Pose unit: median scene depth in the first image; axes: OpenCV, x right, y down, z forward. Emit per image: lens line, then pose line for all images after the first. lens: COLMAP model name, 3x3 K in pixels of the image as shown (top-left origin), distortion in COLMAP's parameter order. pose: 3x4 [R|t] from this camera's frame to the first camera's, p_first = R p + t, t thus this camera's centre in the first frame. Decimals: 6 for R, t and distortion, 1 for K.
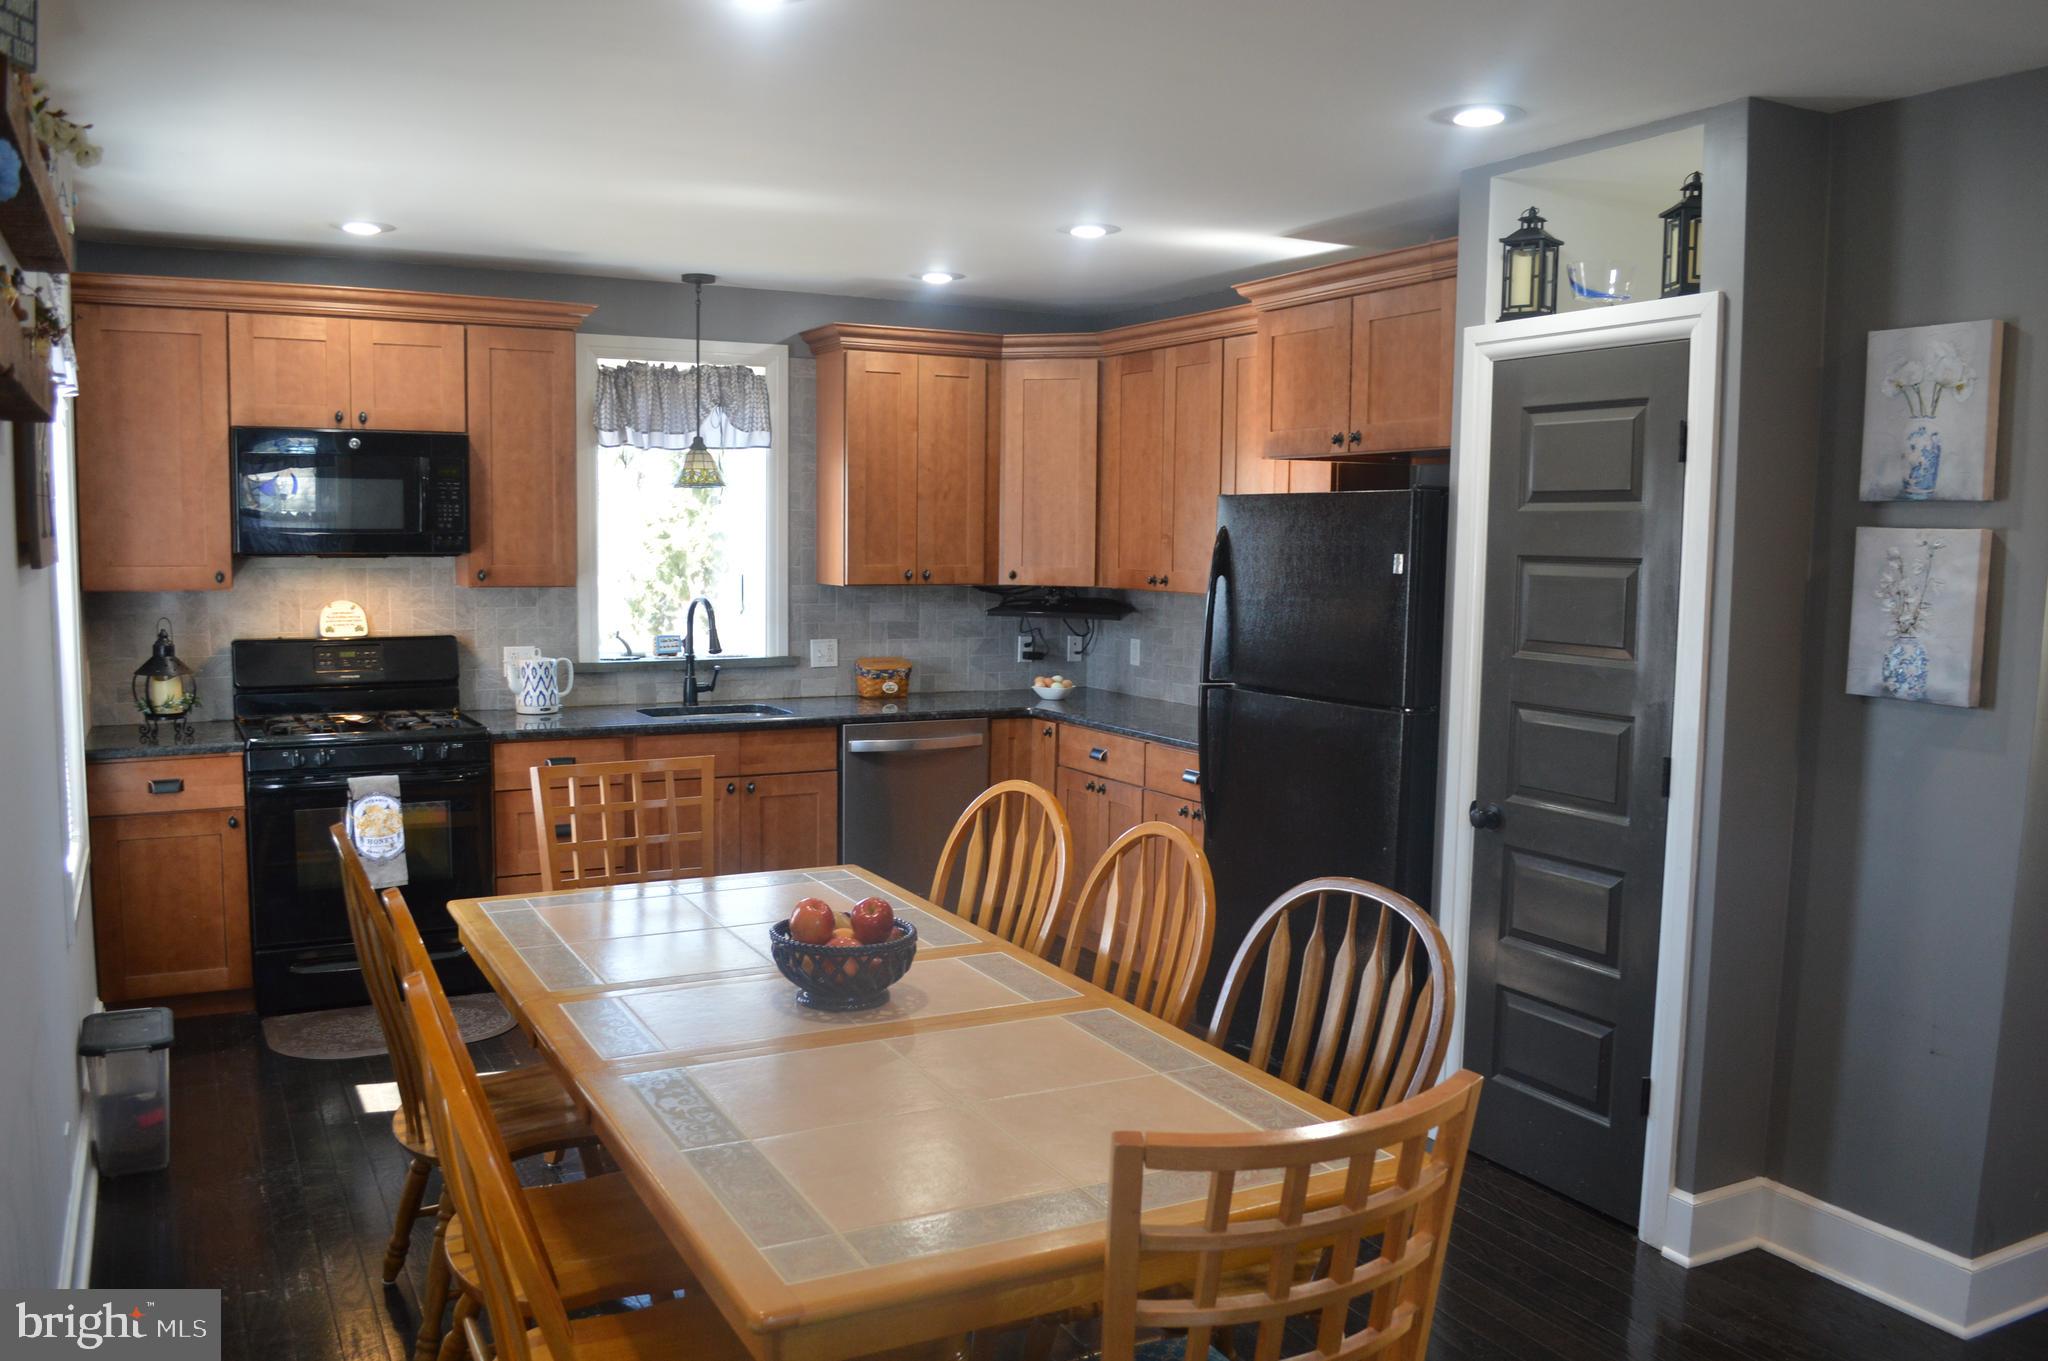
lens RADIAL K [[1638.6, 0, 1017.4], [0, 1638.6, 701.9], [0, 0, 1]] dist [-0.085783, 0.016549]
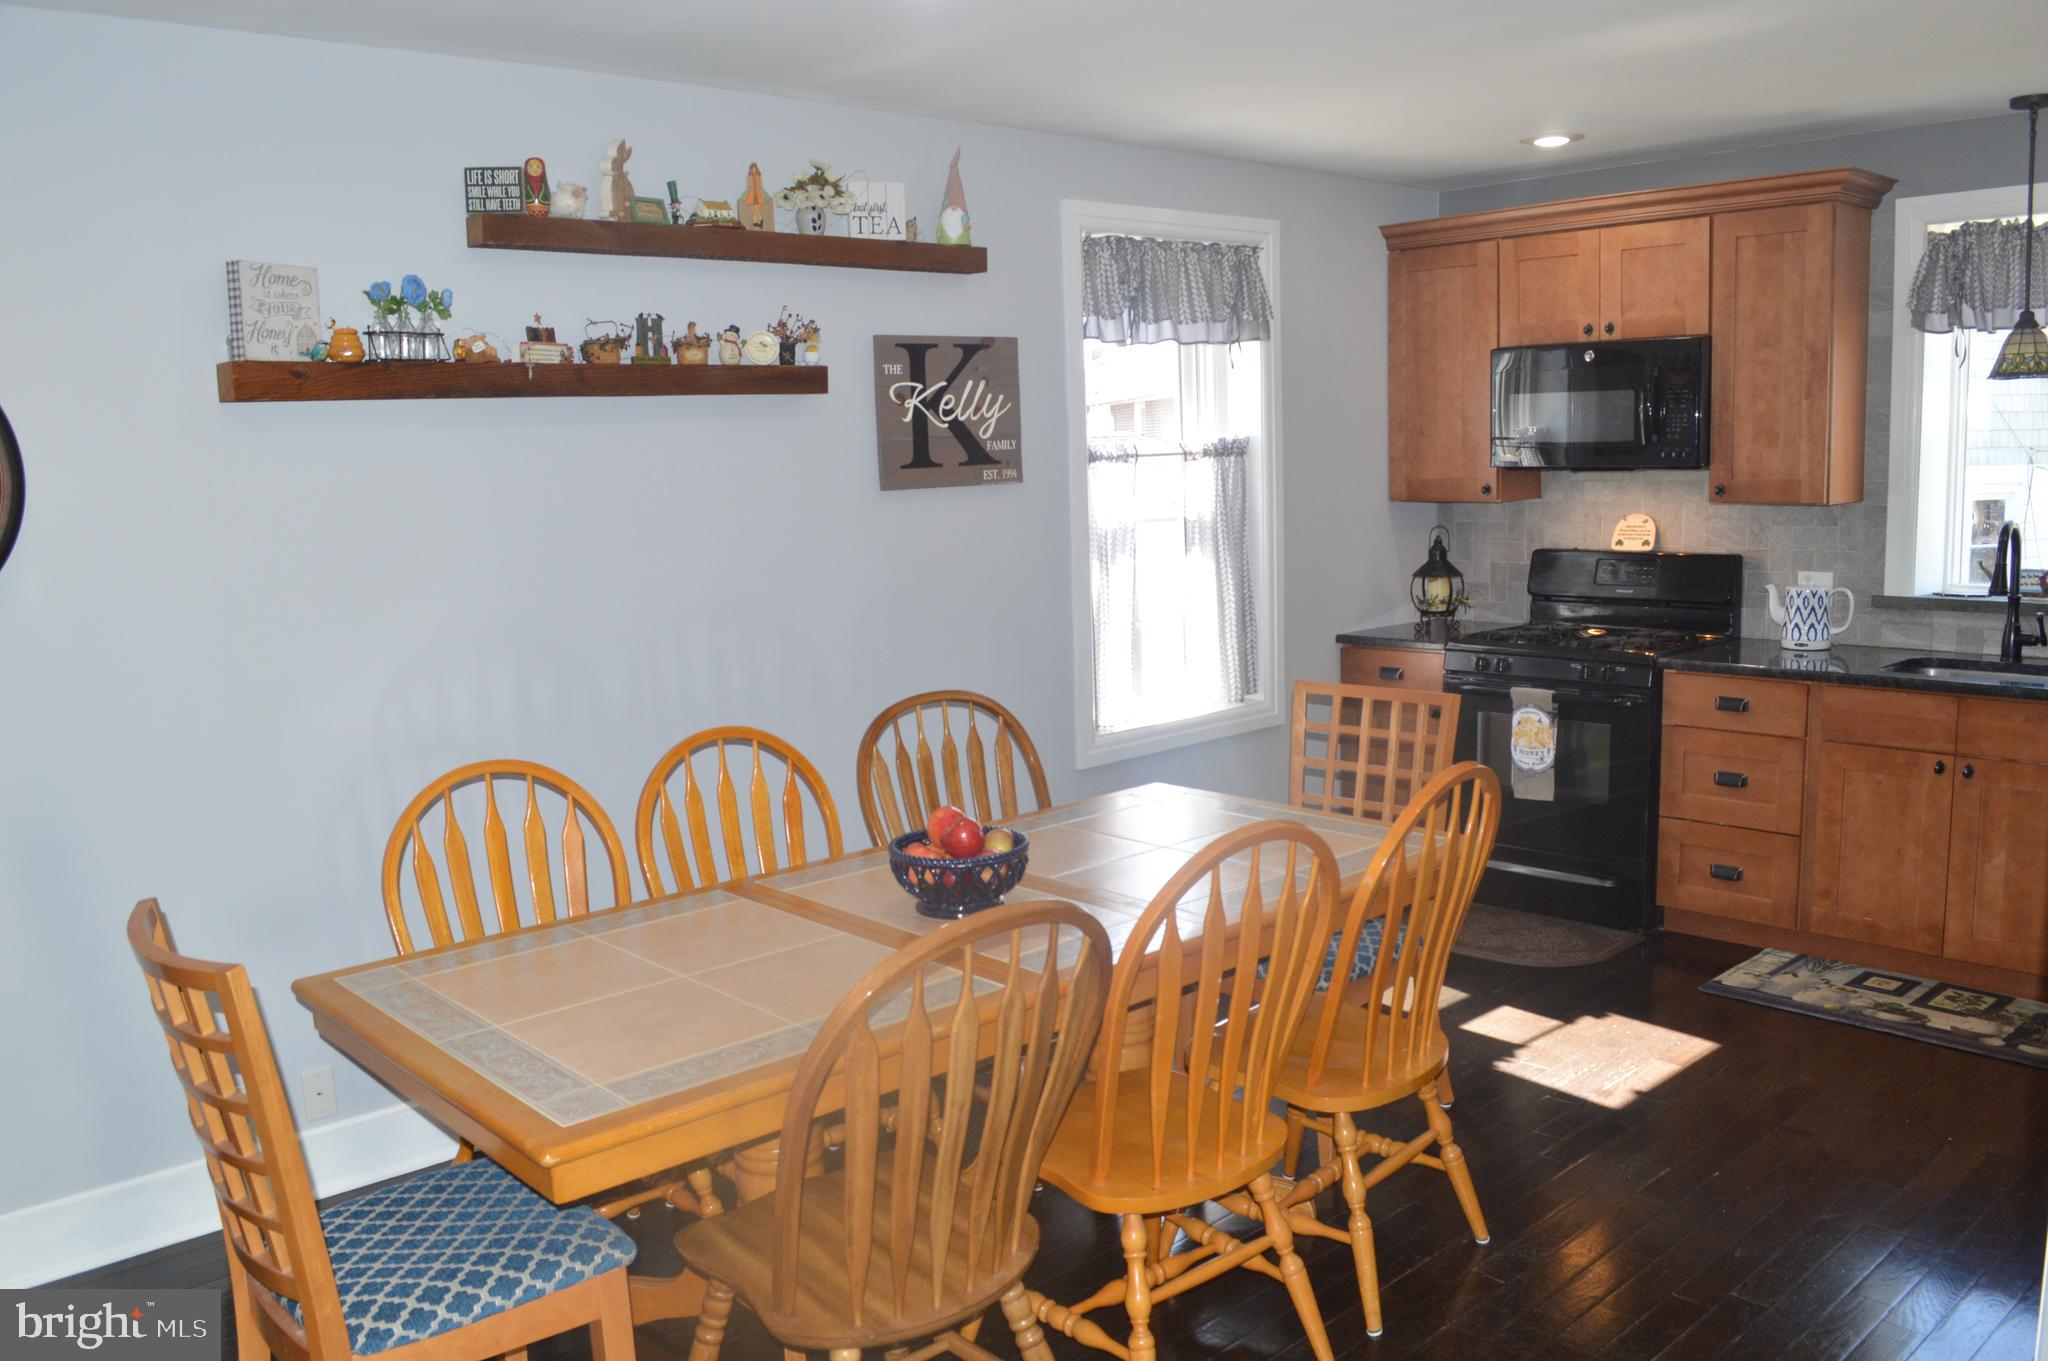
lens RADIAL K [[1638.6, 0, 1017.4], [0, 1638.6, 701.9], [0, 0, 1]] dist [-0.085783, 0.016549]
pose [[0.243915, 0.127169, -0.961423, 0.452801], [-0.067207, 0.991198, 0.114057, -0.036047], [0.967465, 0.036794, 0.250315, 0.389388]]
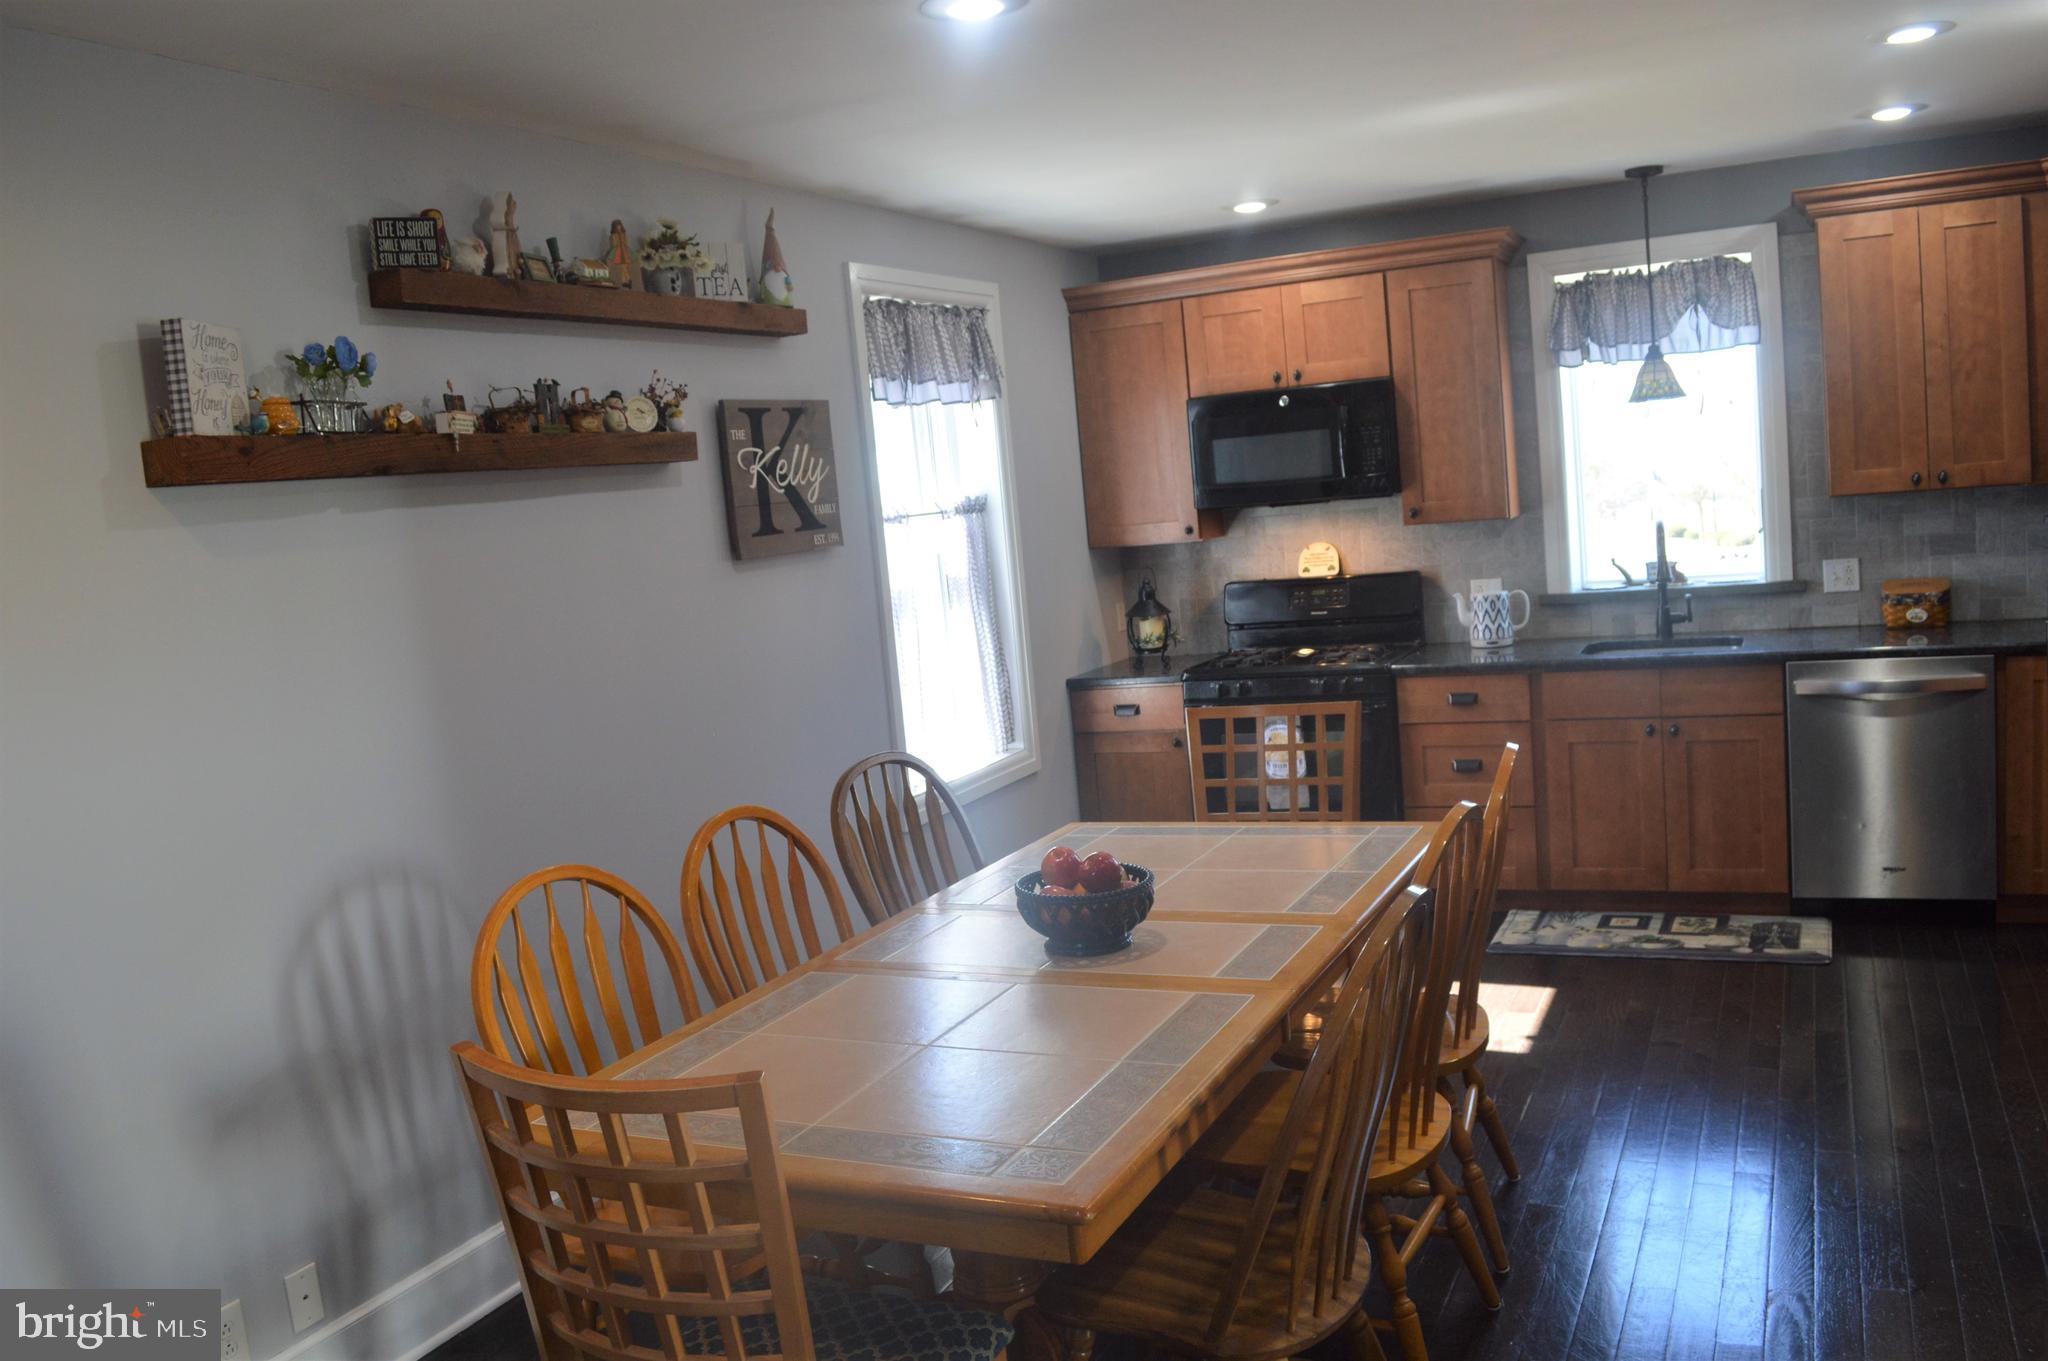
lens RADIAL K [[1673.6, 0, 1018.3], [0, 1673.6, 702.0], [0, 0, 1]] dist [-0.085761, 0.014541]
pose [[0.592743, 0.031479, -0.804777, 0.367283], [0.014018, 0.998681, 0.049389, -0.013988], [0.805270, -0.040557, 0.591520, 0.168738]]
